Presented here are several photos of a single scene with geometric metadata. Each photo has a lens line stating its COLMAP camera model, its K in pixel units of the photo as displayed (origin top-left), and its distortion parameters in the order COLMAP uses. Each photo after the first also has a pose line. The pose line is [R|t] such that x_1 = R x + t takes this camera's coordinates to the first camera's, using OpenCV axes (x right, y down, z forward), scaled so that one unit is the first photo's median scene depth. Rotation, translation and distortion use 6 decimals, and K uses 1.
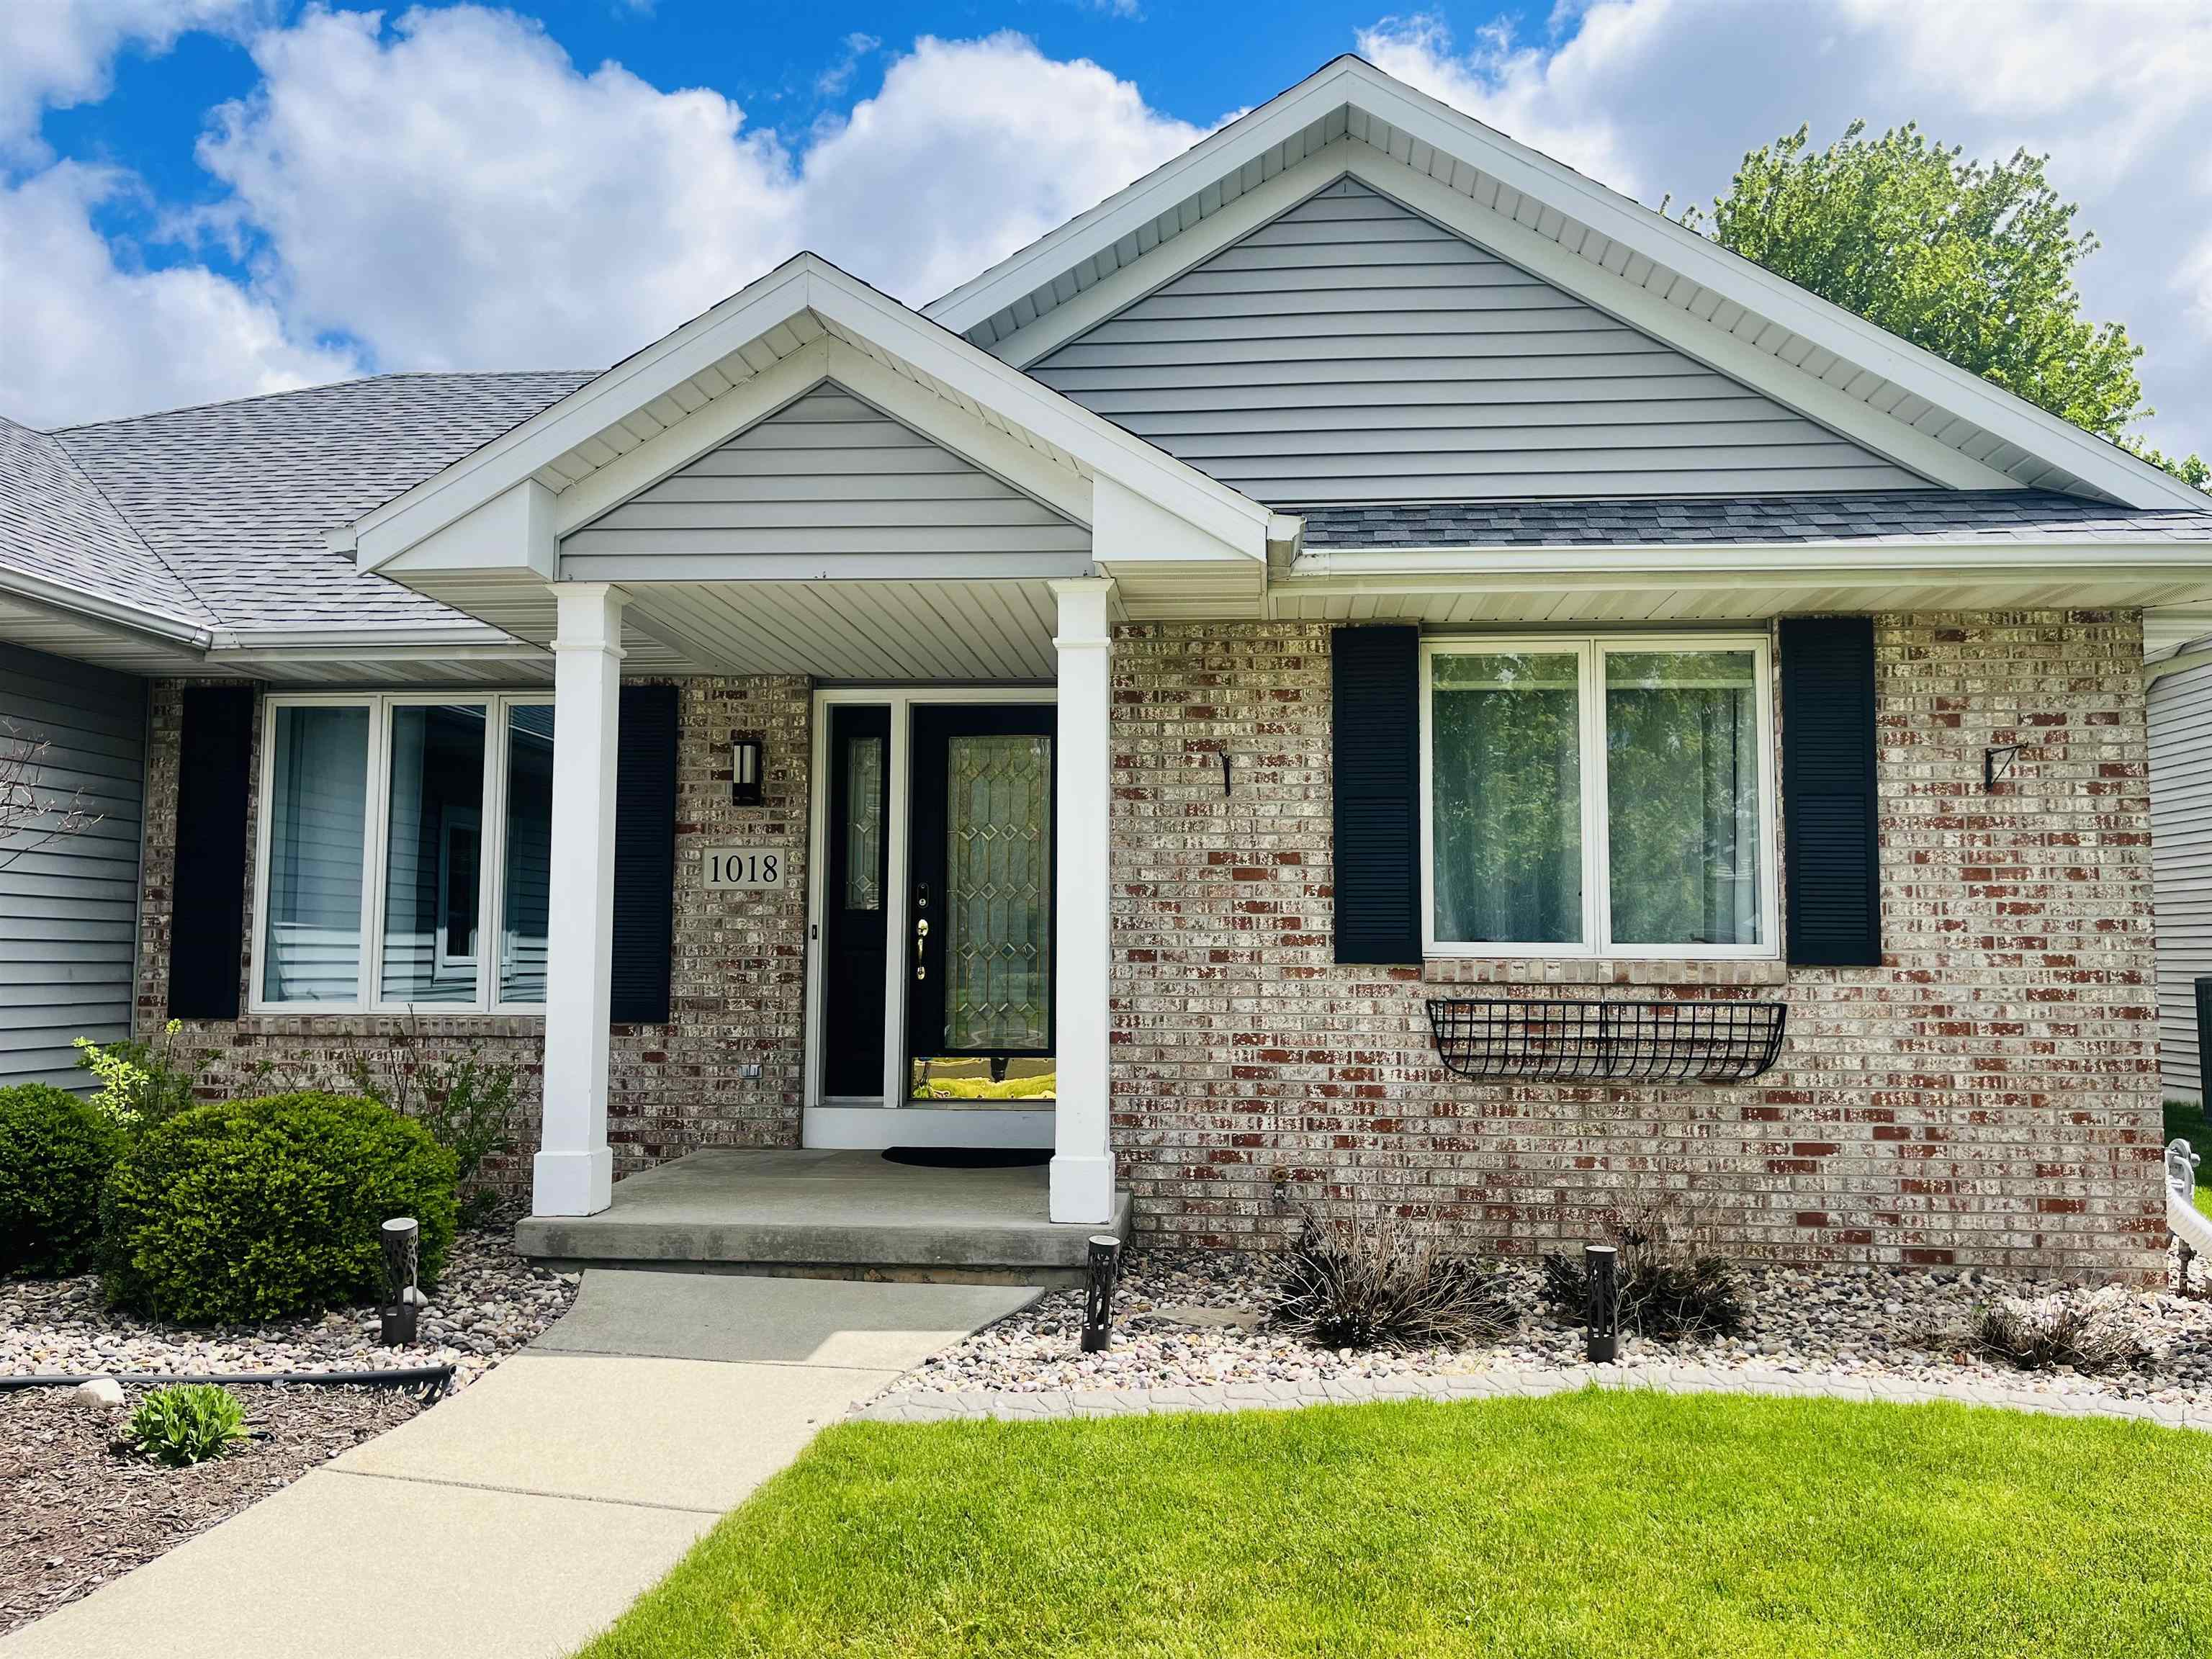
lens RADIAL K [[1671.3, 0, 1106.7], [0, 1671.3, 846.2], [0, 0, 1]] dist [0.068726, -0.076472]
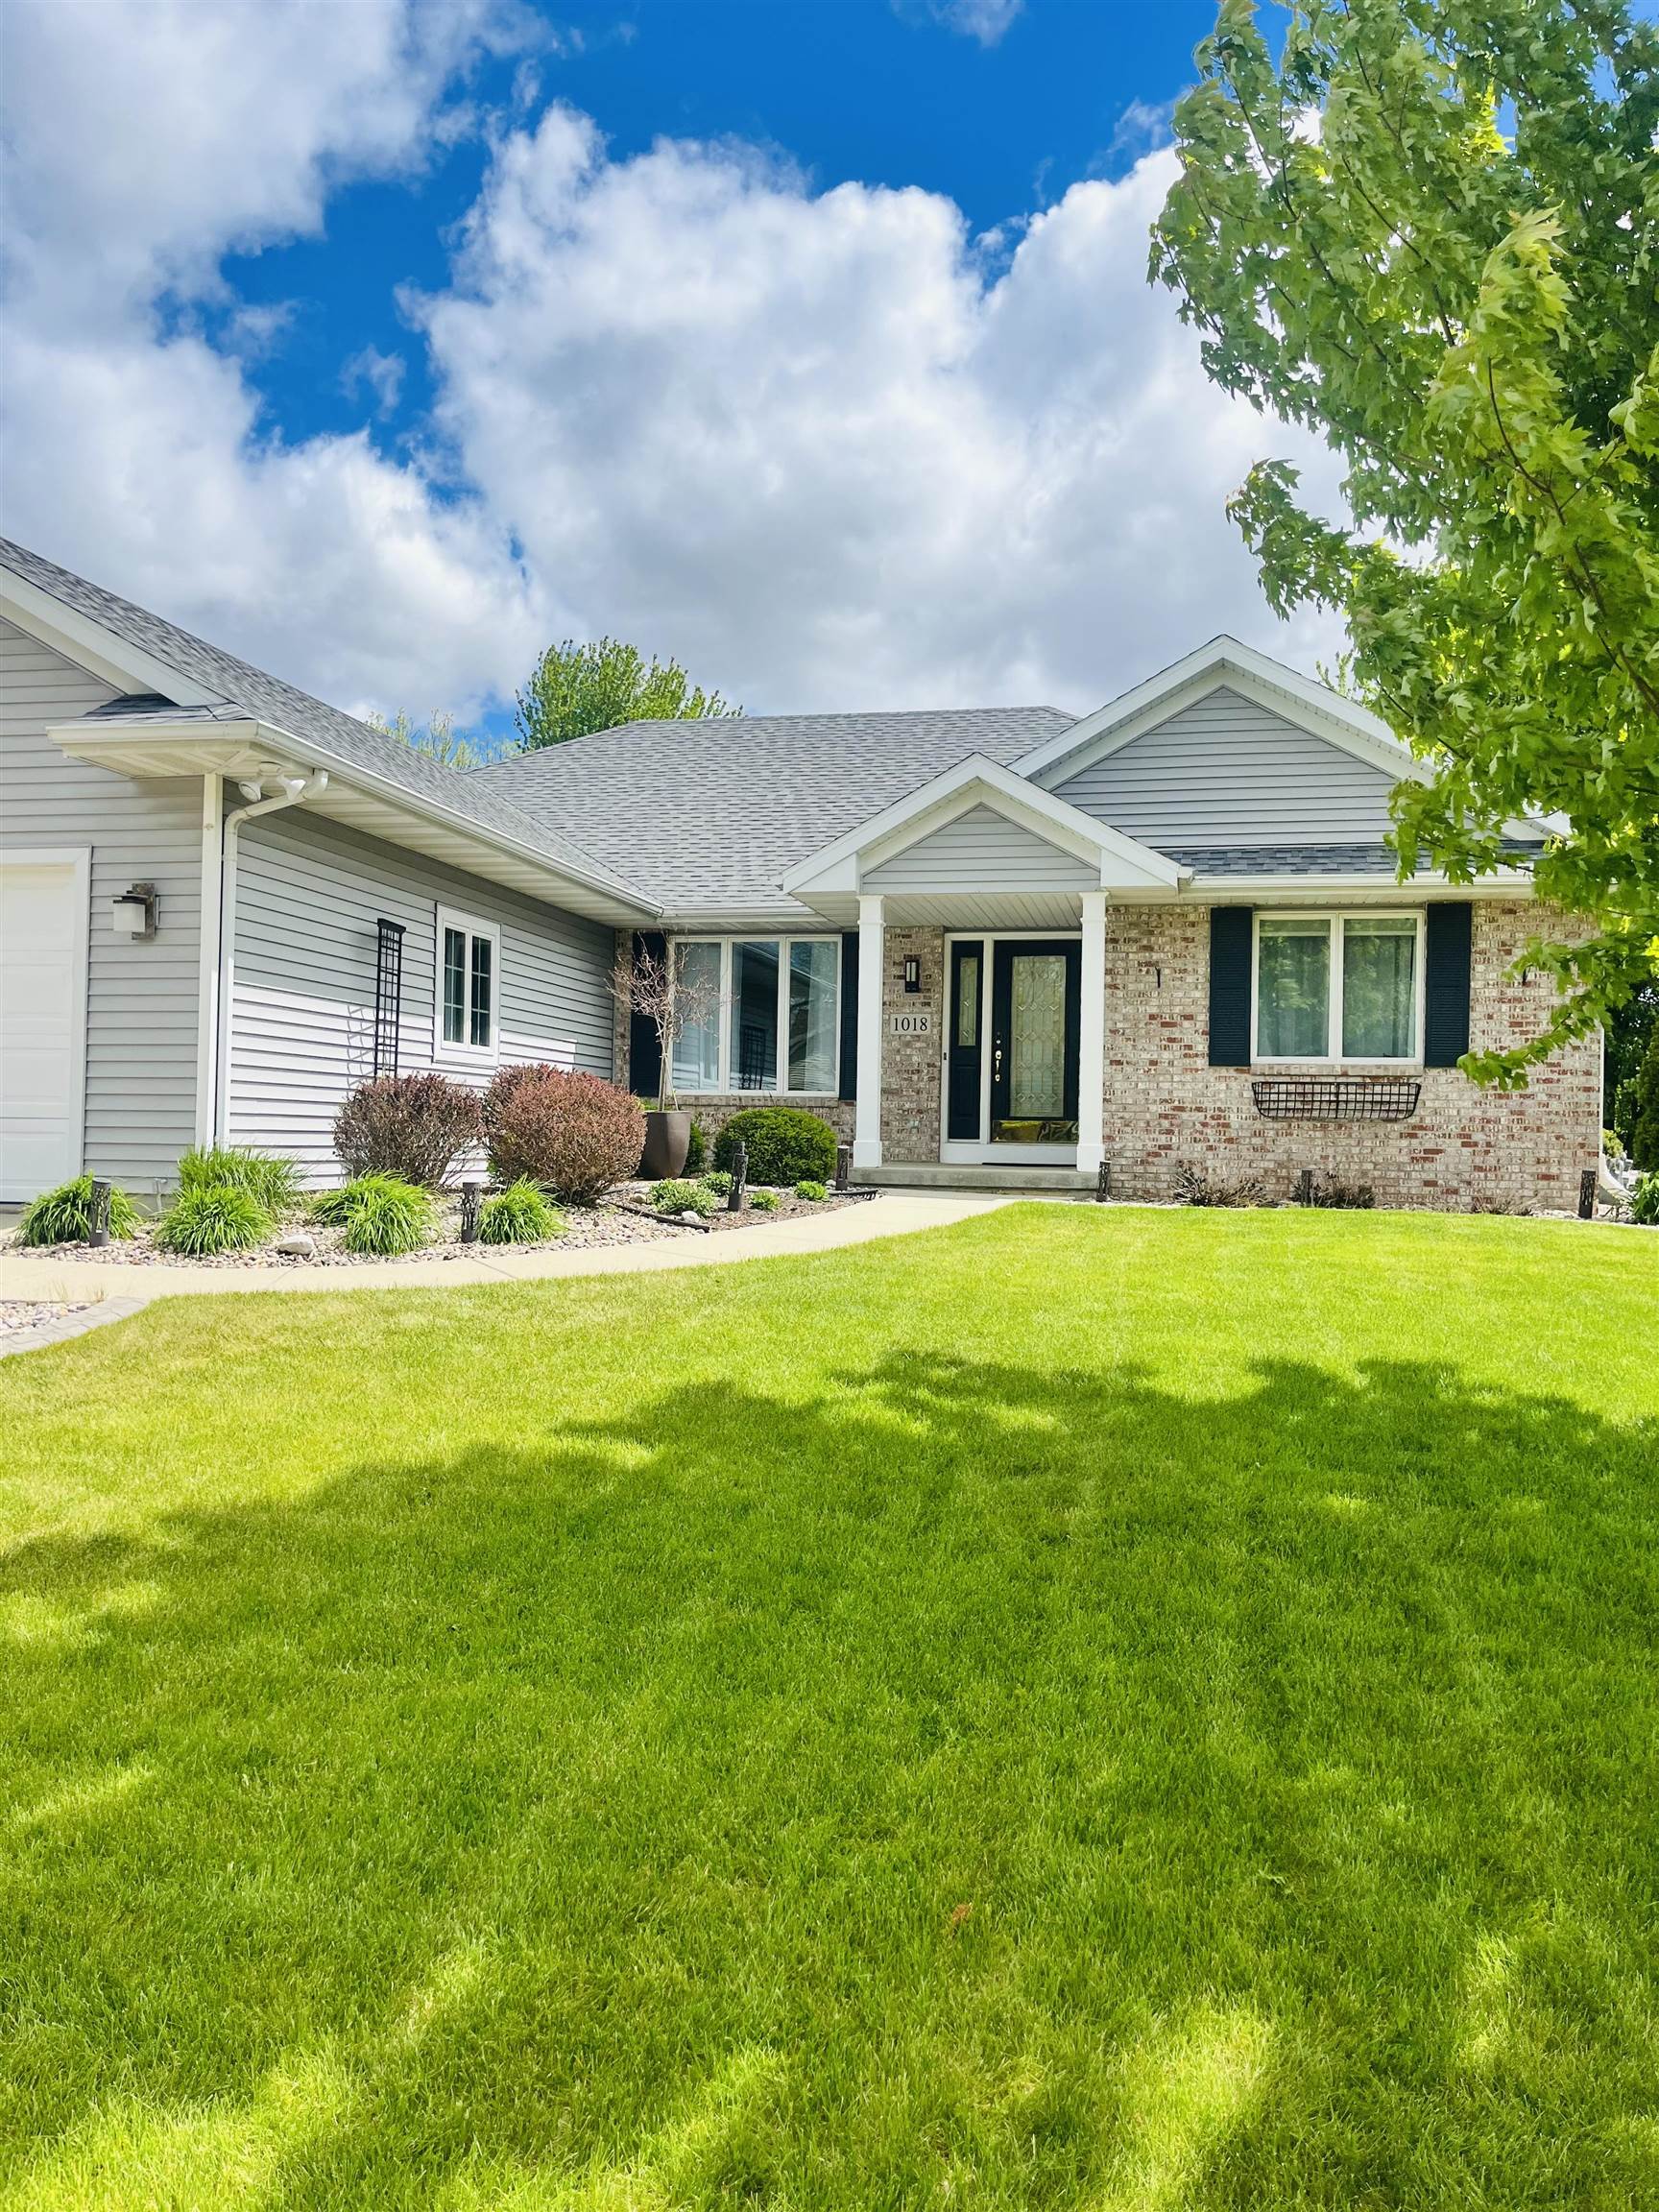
lens RADIAL K [[1671.3, 0, 821.2], [0, 1671.3, 1129.5], [0, 0, 1]] dist [0.068726, -0.076472]
pose [[0.991681, 0.012010, -0.128155, -0.080158], [-0.004564, 0.998292, 0.058243, 0.028451], [0.128636, -0.057173, 0.990042, -1.206986]]
